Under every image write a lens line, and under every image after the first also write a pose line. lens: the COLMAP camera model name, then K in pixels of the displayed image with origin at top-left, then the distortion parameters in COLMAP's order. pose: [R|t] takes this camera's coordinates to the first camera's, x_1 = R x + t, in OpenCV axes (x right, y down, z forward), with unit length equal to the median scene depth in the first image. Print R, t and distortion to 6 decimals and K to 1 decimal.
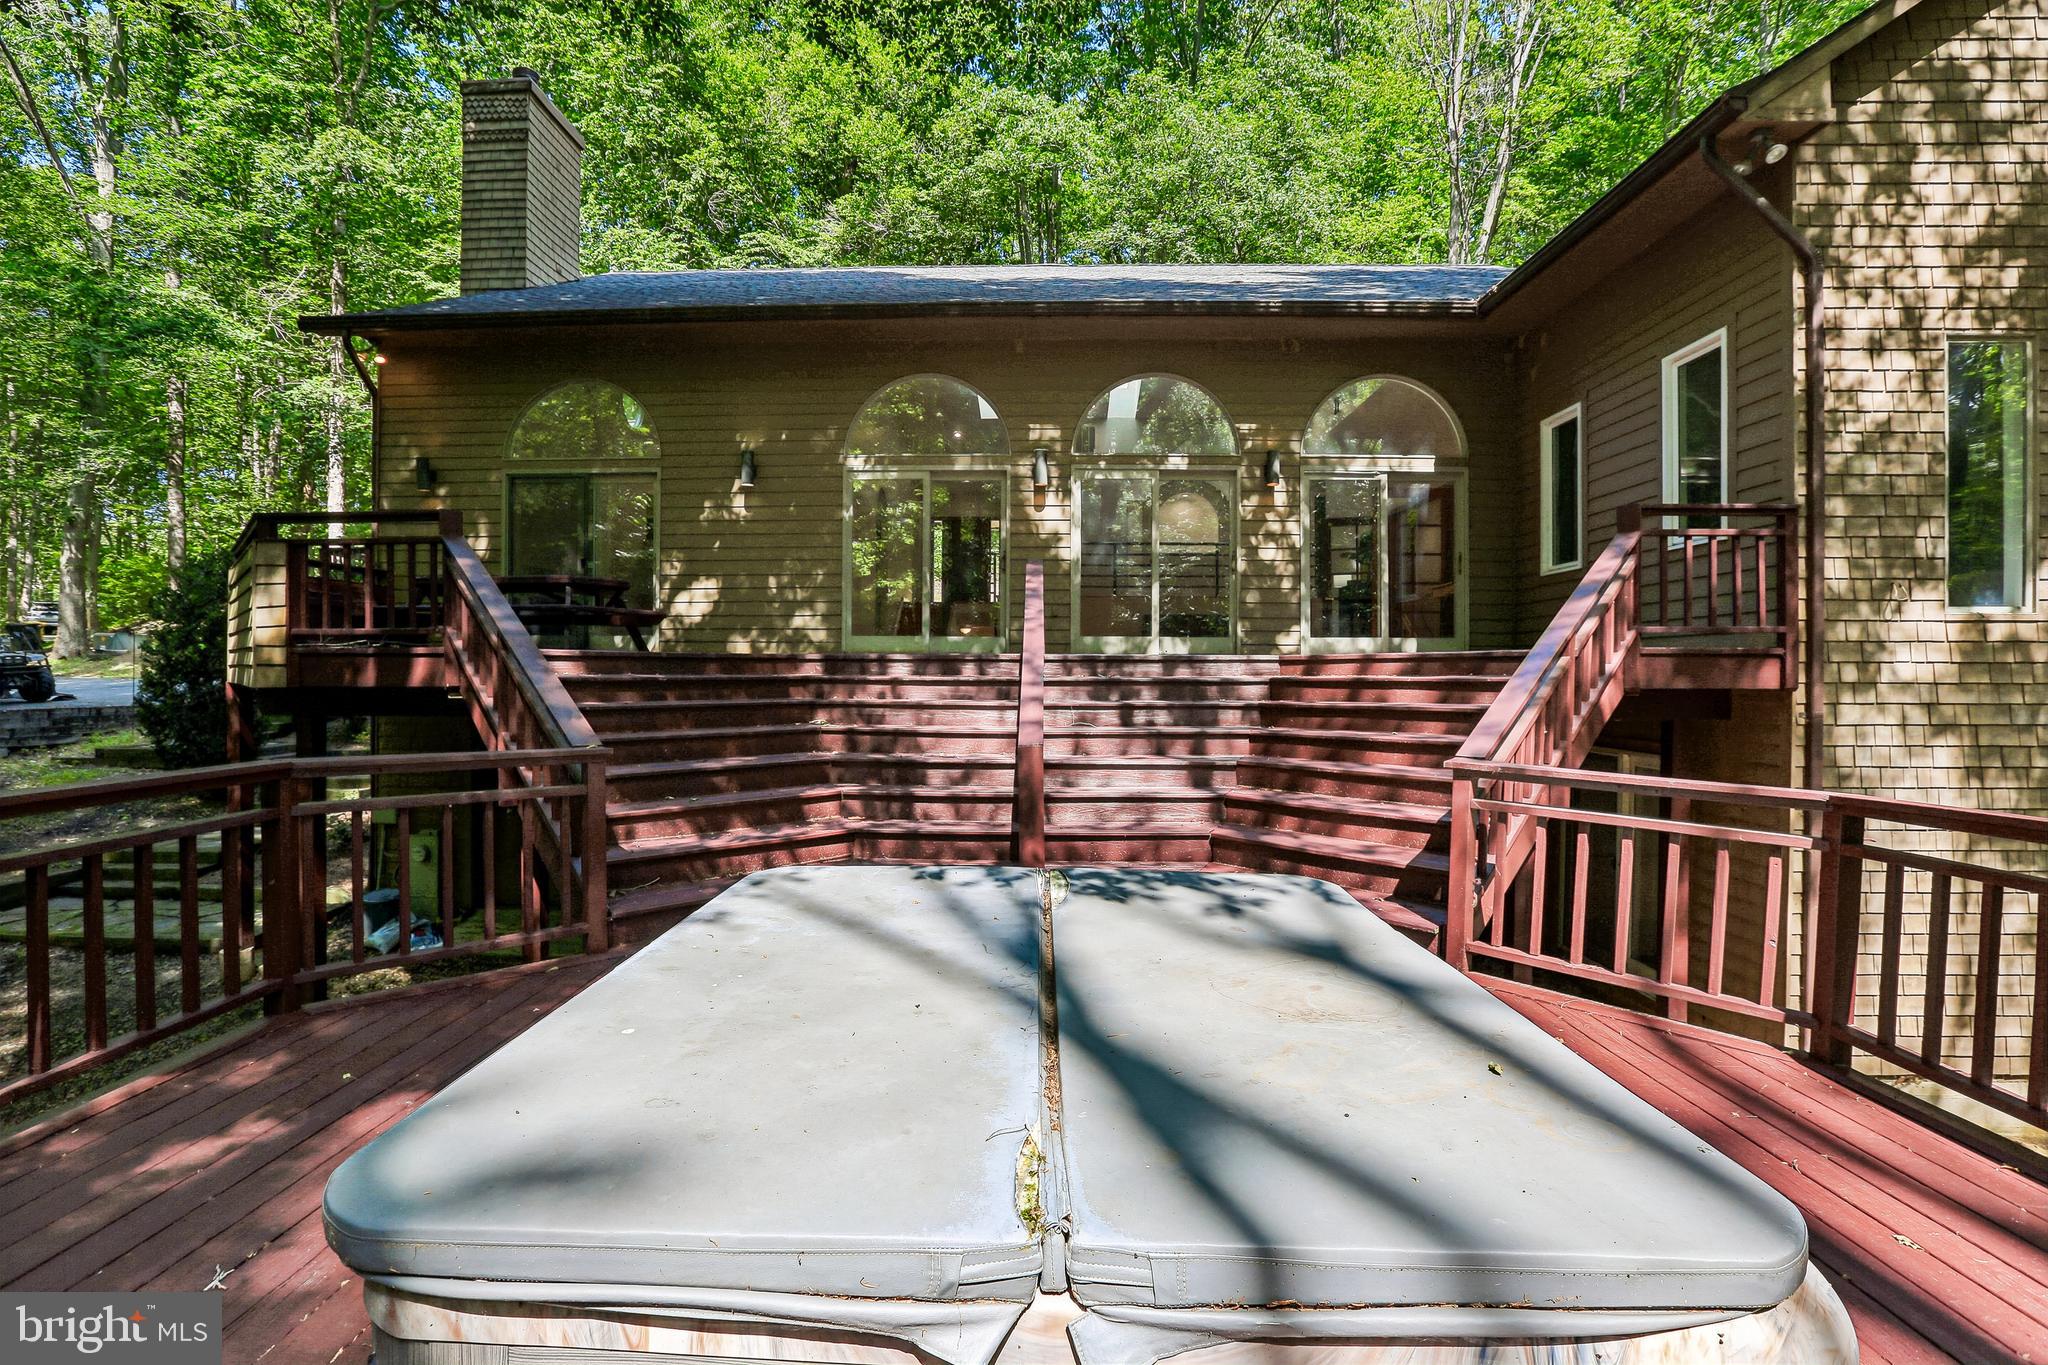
lens RADIAL K [[990.5, 0, 1001.4], [0, 990.5, 652.7], [0, 0, 1]] dist [-0.060201, 0.024572]
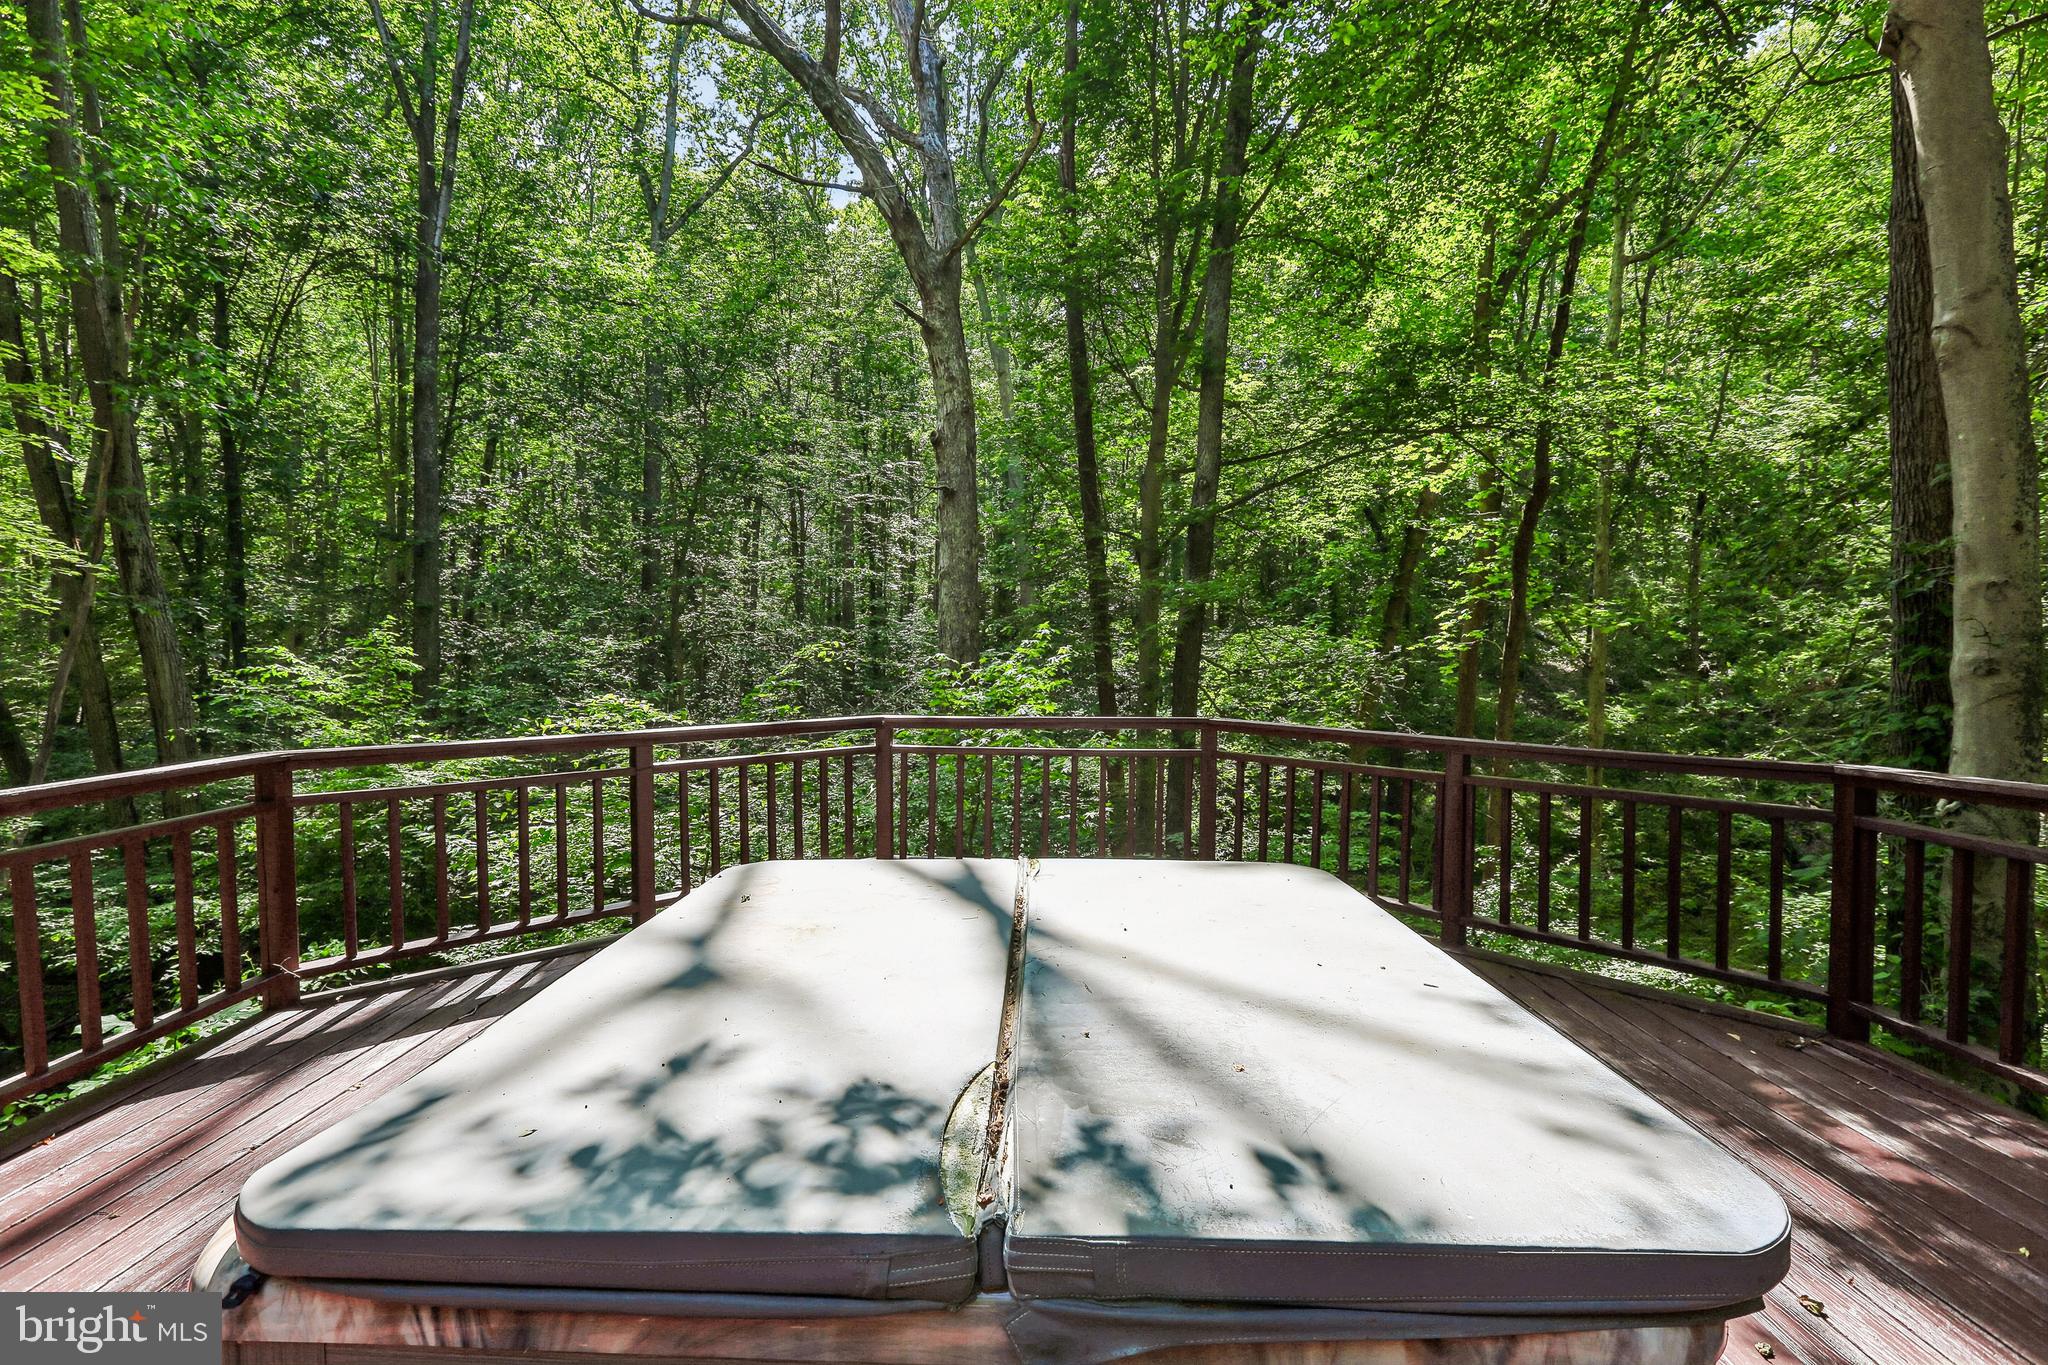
lens RADIAL K [[967.0, 0, 1017.9], [0, 967.0, 663.9], [0, 0, 1]] dist [-0.054169, 0.023110]
pose [[-0.999965, -0.008287, 0.001182, 0.042851], [-0.008322, 0.999386, -0.034030, 0.058797], [-0.000900, -0.034039, -0.999420, 1.790572]]
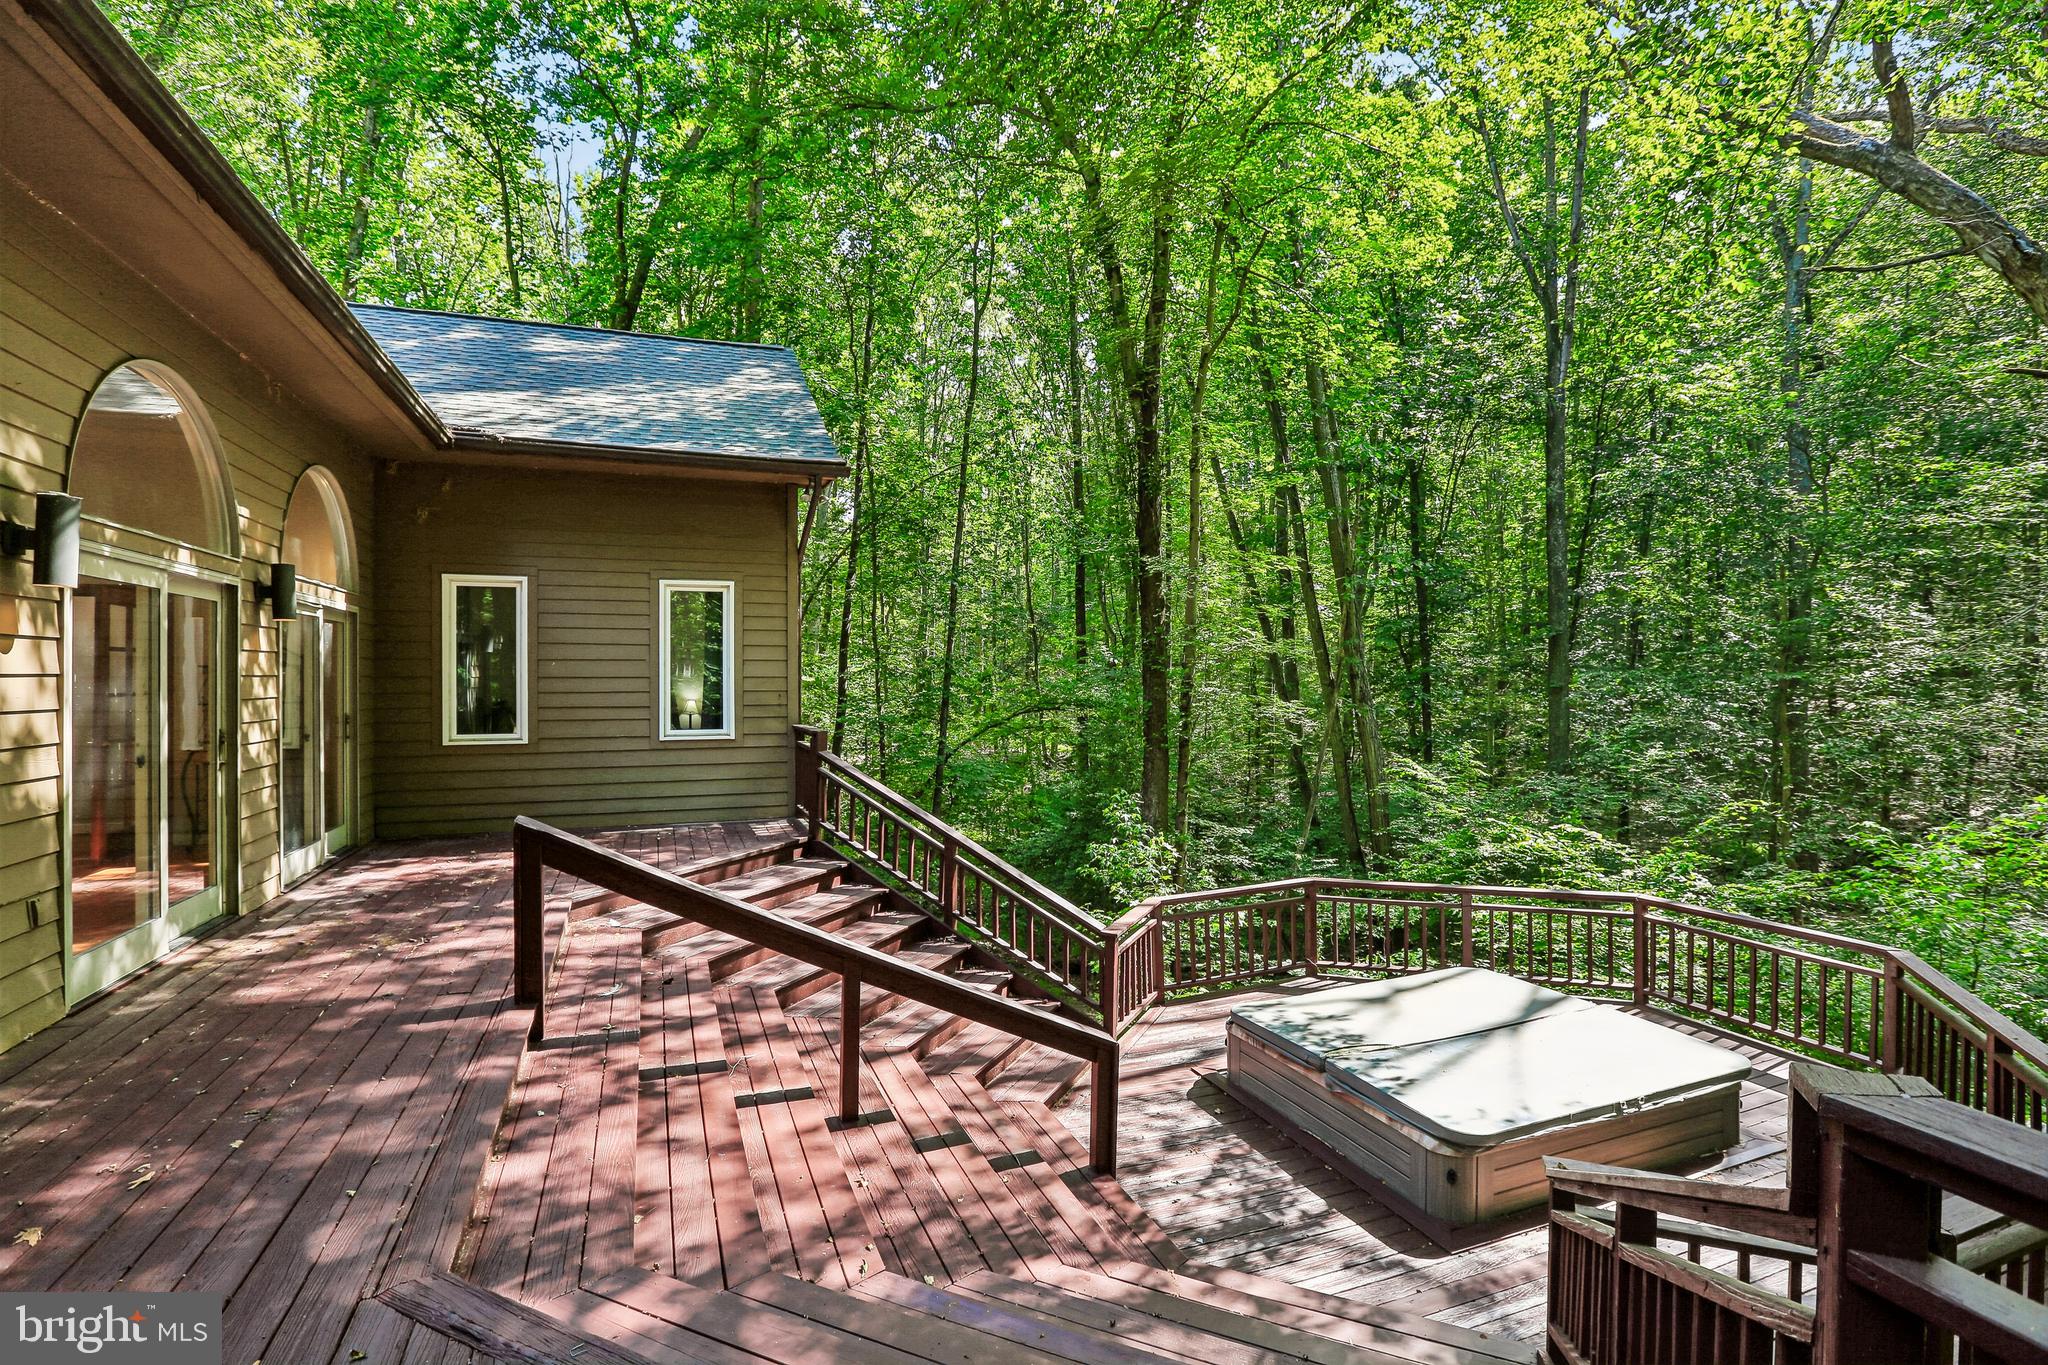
lens RADIAL K [[925.1, 0, 1000.9], [0, 925.1, 678.7], [0, 0, 1]] dist [-0.000394, -0.000150]
pose [[-0.385366, 0.009506, 0.922715, -1.430532], [-0.020472, 0.999613, -0.018848, -0.430661], [-0.922537, -0.026153, -0.385023, 2.726437]]
